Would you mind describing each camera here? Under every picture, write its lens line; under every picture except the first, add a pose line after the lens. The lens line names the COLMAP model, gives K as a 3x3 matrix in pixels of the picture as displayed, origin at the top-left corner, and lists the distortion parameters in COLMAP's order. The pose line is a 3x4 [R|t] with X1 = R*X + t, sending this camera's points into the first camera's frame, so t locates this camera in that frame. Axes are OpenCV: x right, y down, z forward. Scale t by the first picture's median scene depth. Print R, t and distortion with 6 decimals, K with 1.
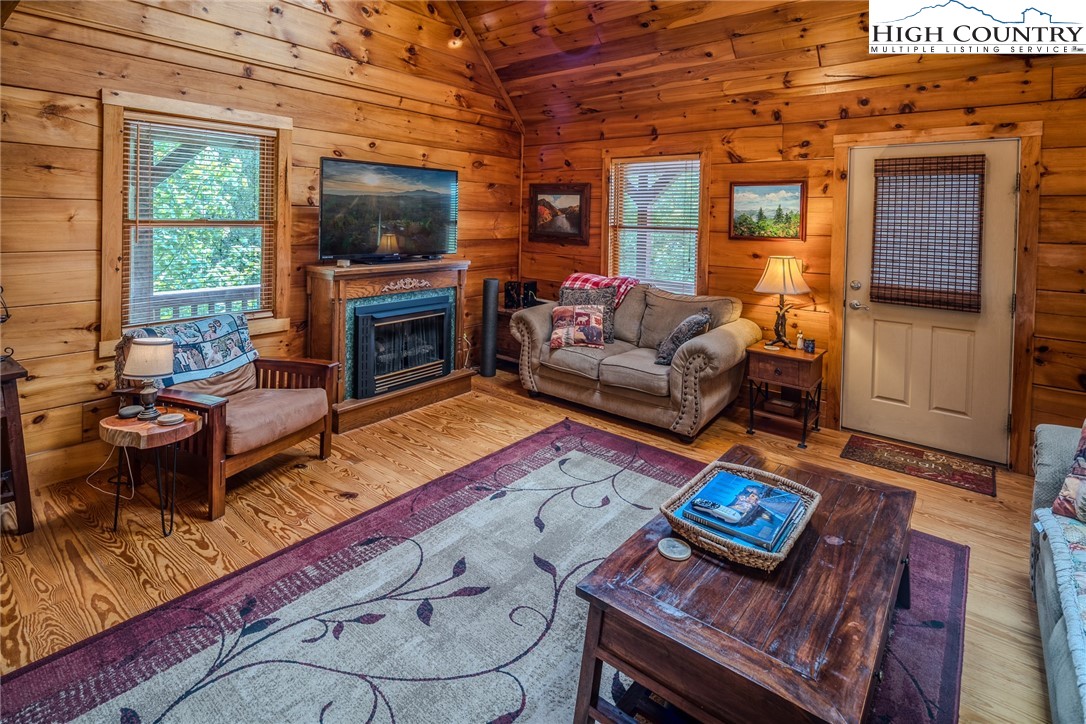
lens RADIAL K [[546.8, 0, 551.4], [0, 546.8, 224.1], [0, 0, 1]] dist [0.003643, -0.003001]
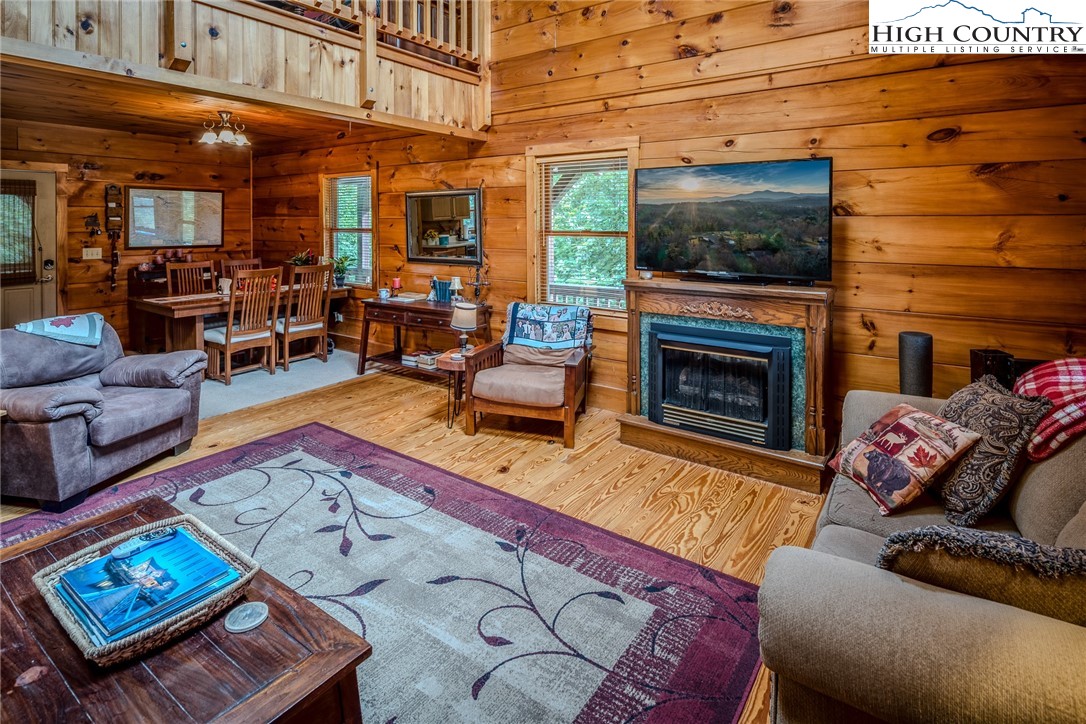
lens RADIAL K [[546.8, 0, 532.0], [0, 546.8, 225.6], [0, 0, 1]] dist [0.003643, -0.003001]
pose [[0.042616, -0.016721, -0.998952, 0.548774], [-0.014642, 0.999742, -0.017359, 0.003635], [0.998984, 0.015366, 0.042360, 0.706069]]
